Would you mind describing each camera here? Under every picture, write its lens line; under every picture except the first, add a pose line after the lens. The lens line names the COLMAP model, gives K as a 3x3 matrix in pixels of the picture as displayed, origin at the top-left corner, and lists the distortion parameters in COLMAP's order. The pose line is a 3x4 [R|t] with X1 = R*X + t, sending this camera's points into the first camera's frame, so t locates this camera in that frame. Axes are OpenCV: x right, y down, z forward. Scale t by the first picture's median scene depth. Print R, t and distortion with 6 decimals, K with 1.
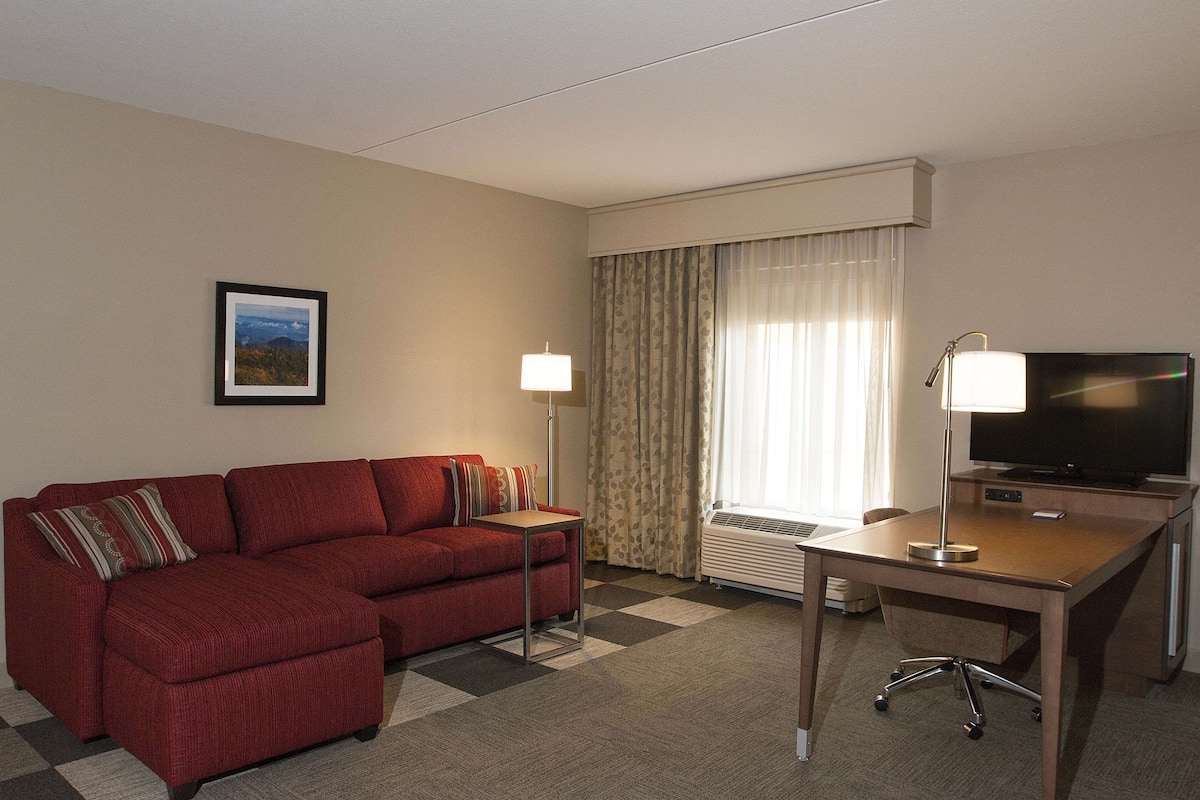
lens RADIAL K [[898.7, 0, 597.5], [0, 898.7, 401.6], [0, 0, 1]] dist [-0.034163, 0.000536]
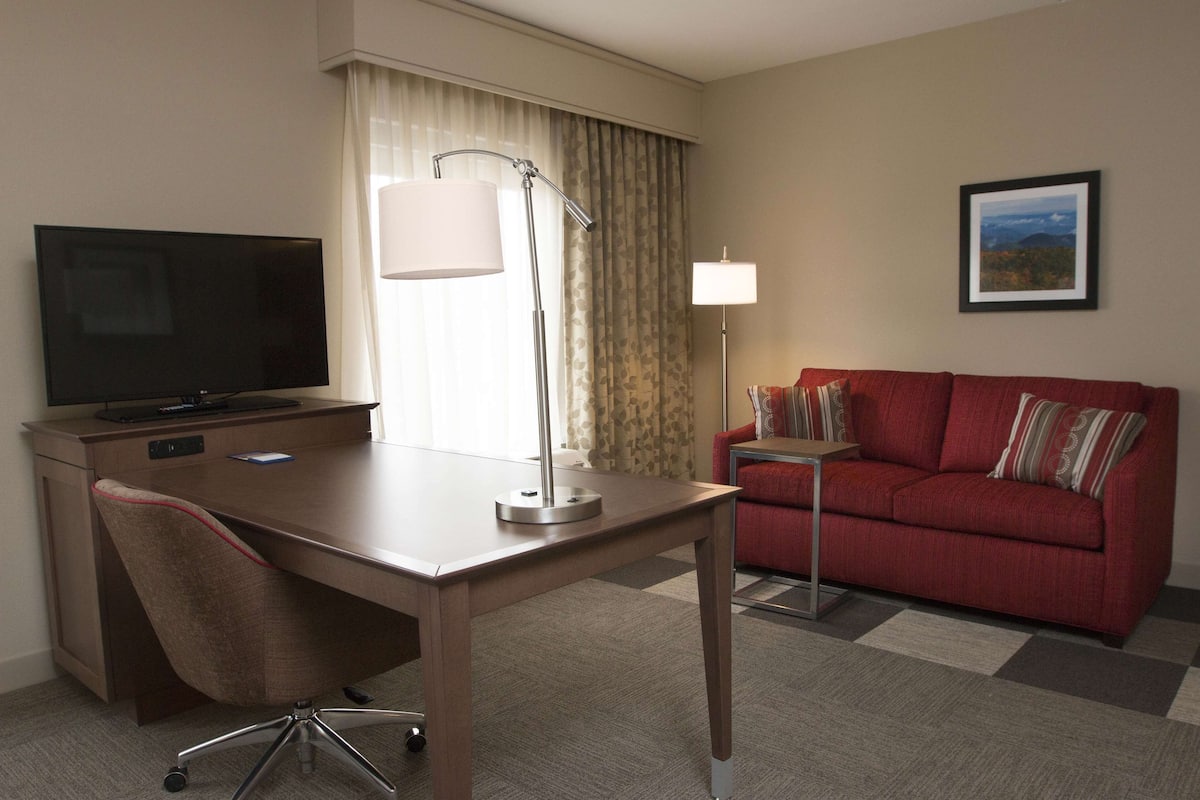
lens RADIAL K [[898.7, 0, 594.8], [0, 898.7, 392.0], [0, 0, 1]] dist [-0.034163, 0.000536]
pose [[-0.048754, 0.087774, -0.994947, 0.560519], [0.024496, 0.995937, 0.086661, -0.003443], [0.998510, -0.020147, -0.050706, 0.613644]]
